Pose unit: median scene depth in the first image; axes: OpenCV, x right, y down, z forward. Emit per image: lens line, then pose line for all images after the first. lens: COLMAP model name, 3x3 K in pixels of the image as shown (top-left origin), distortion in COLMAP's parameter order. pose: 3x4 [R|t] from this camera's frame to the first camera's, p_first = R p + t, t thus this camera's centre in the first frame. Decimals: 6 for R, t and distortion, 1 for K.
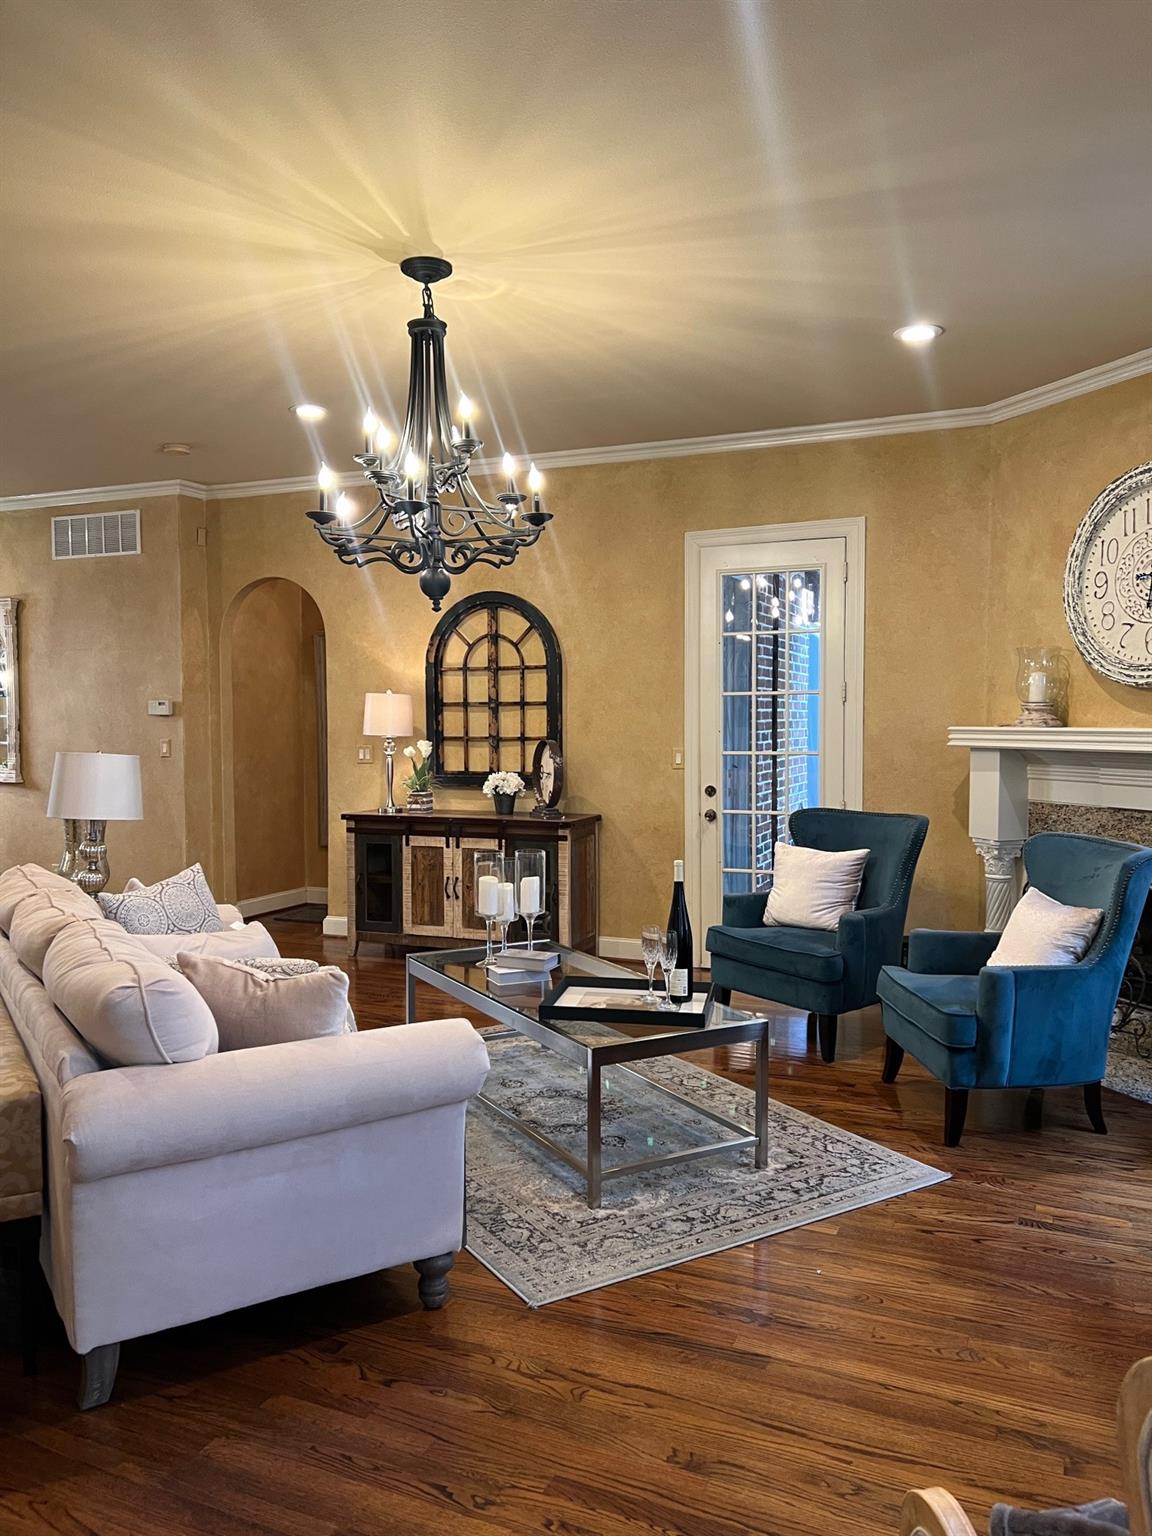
lens RADIAL K [[1165.9, 0, 577.1], [0, 1165.9, 775.7], [0, 0, 1]] dist [0.038780, -0.004893]
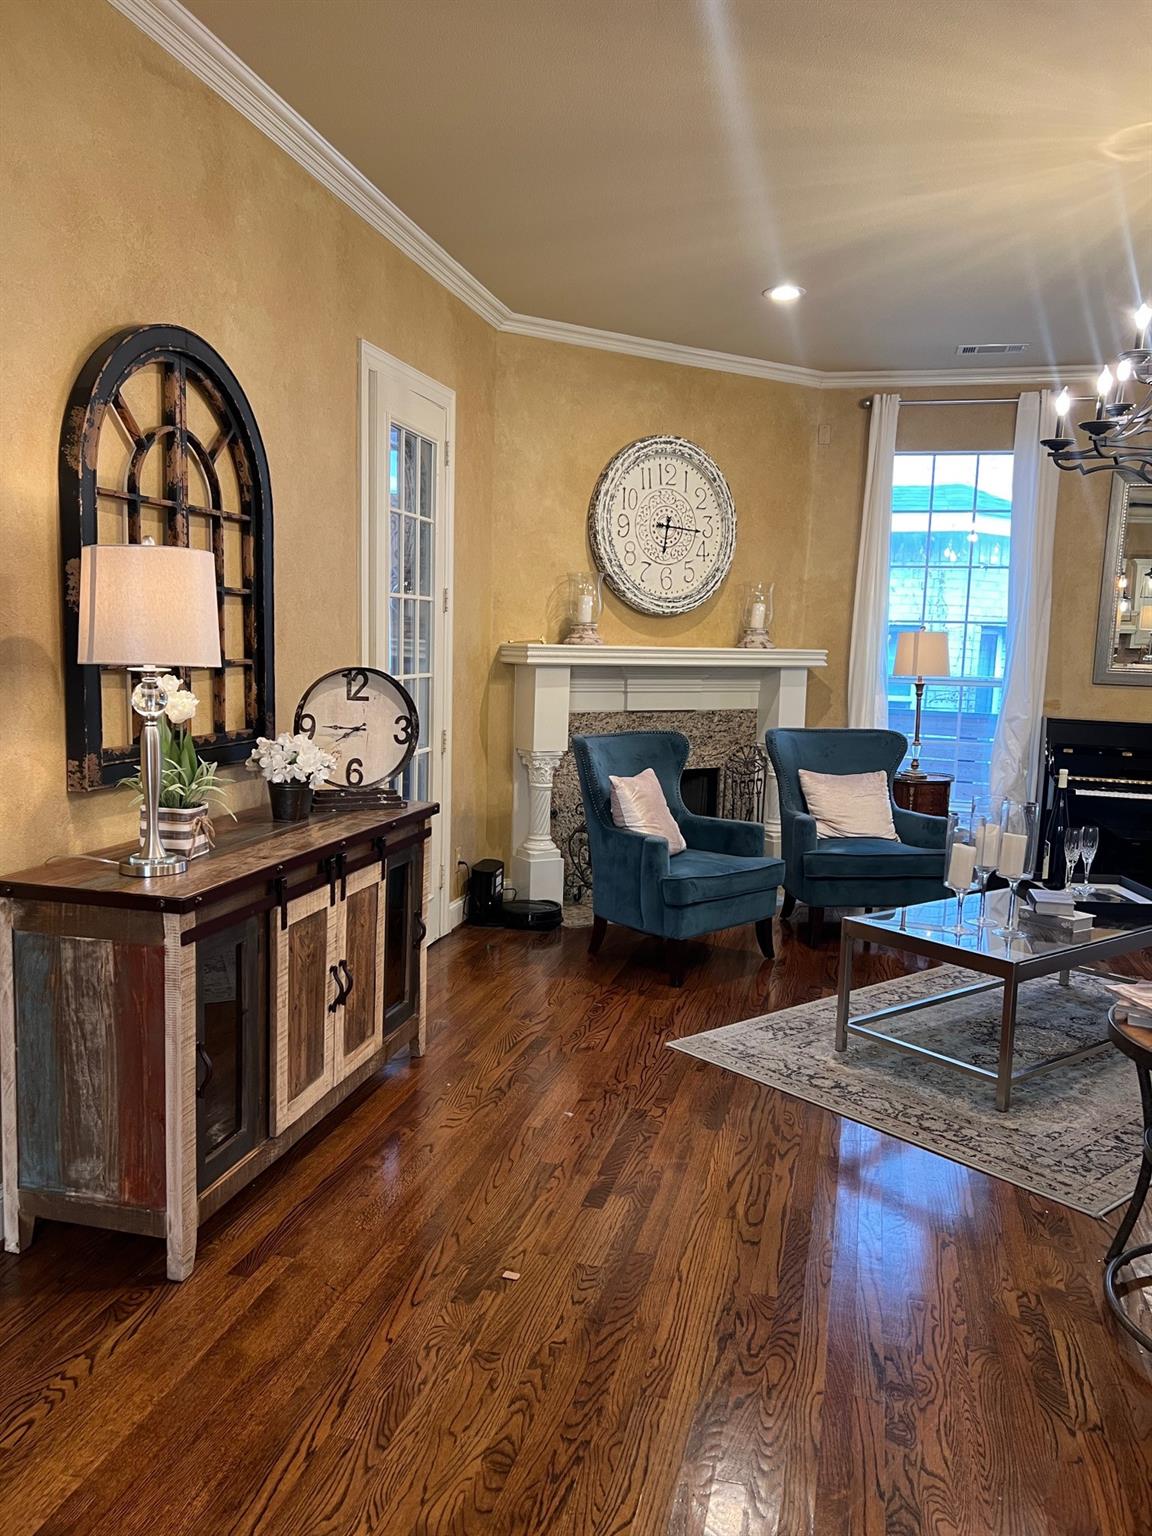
lens RADIAL K [[1165.9, 0, 577.1], [0, 1165.9, 775.7], [0, 0, 1]] dist [0.038780, -0.004893]
pose [[-0.166061, -0.119572, 0.978839, -0.570103], [0.019182, 0.992042, 0.124439, -0.045203], [-0.985929, 0.039440, -0.162446, 0.963854]]
